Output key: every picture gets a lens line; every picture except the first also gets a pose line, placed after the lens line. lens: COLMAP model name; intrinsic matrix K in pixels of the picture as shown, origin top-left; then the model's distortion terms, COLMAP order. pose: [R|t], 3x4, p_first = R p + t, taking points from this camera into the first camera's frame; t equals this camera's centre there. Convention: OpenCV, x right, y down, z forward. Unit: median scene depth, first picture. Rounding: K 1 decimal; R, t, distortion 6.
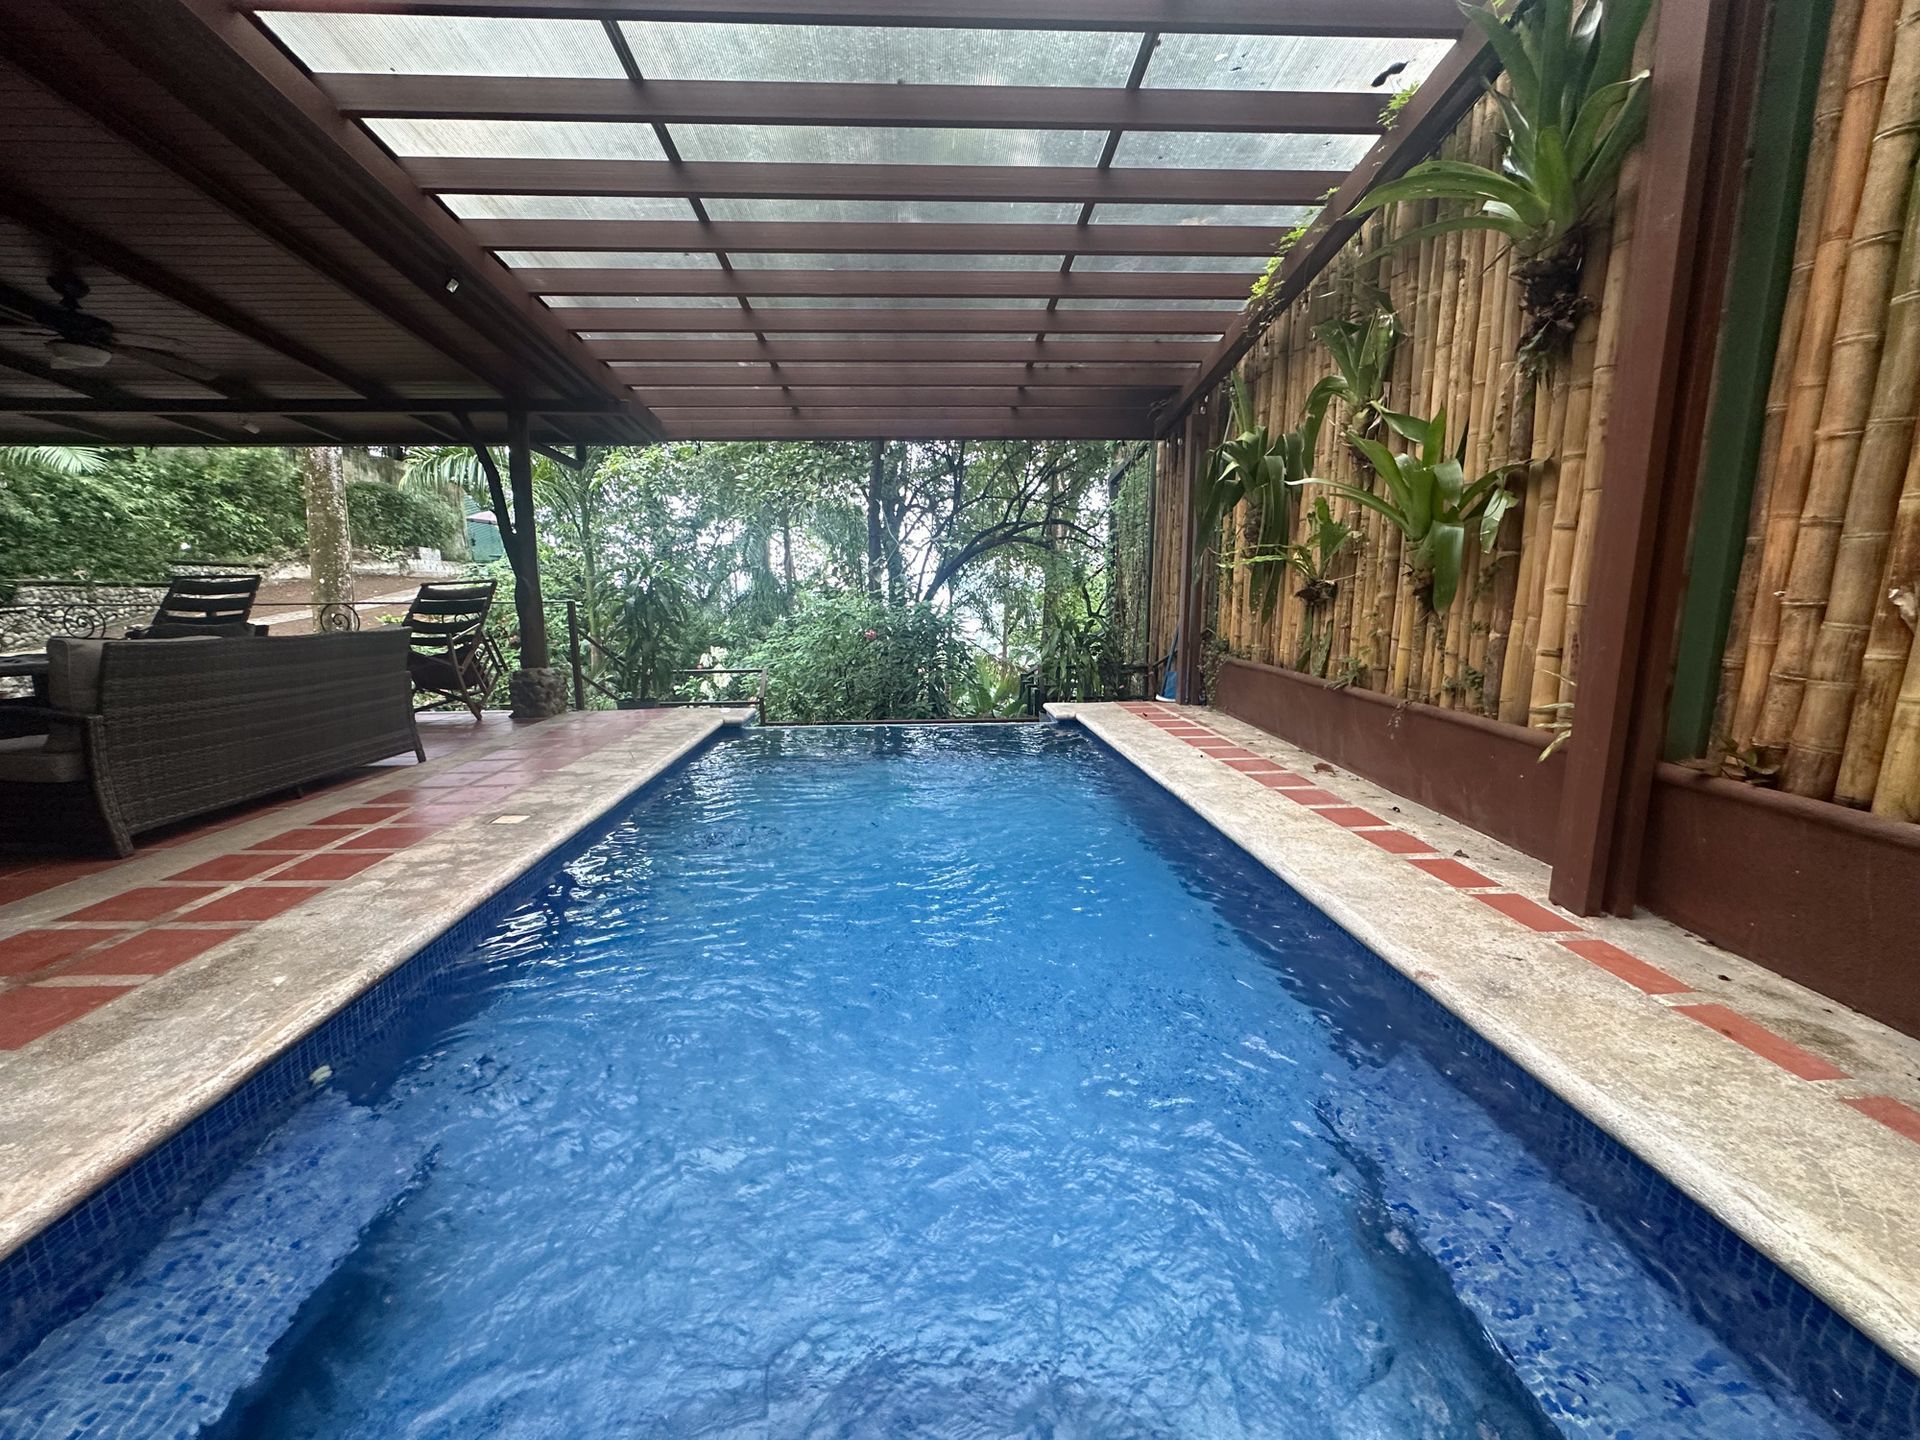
lens RADIAL K [[763.4, 0, 960.0], [0, 763.4, 720.0], [0, 0, 1]] dist [-0.004723, 0.000730]
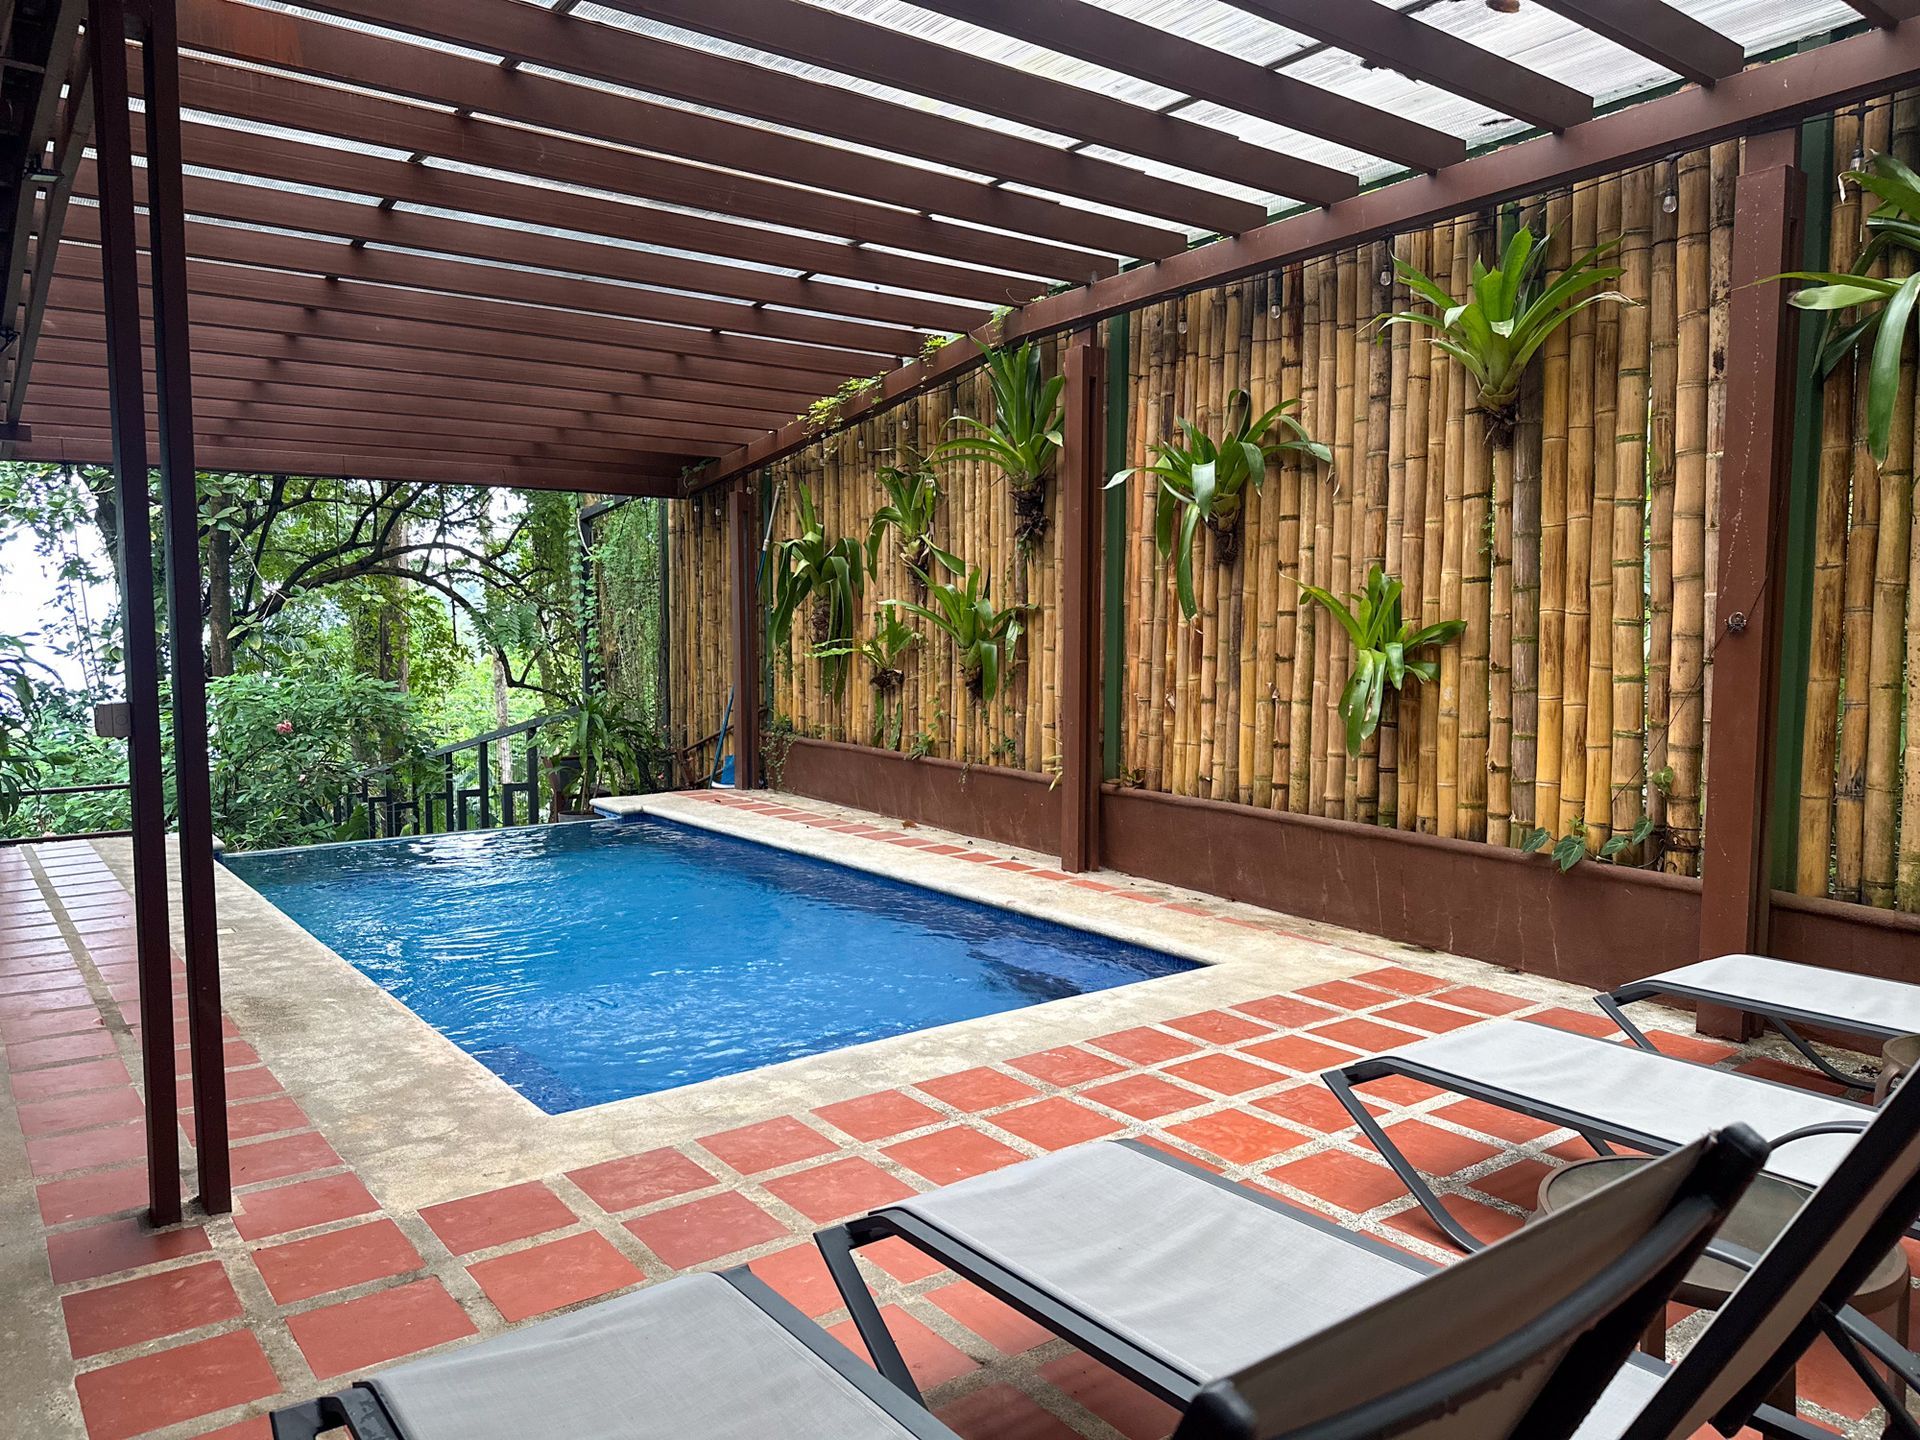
lens RADIAL K [[1344.3, 0, 960.0], [0, 1344.3, 720.0], [0, 0, 1]] dist [0.088103, -0.123720]
pose [[0.830817, -0.032438, 0.555599, -0.849545], [0.087151, 0.993567, -0.072313, 0.078953], [-0.549680, 0.108500, 0.828300, -1.108420]]
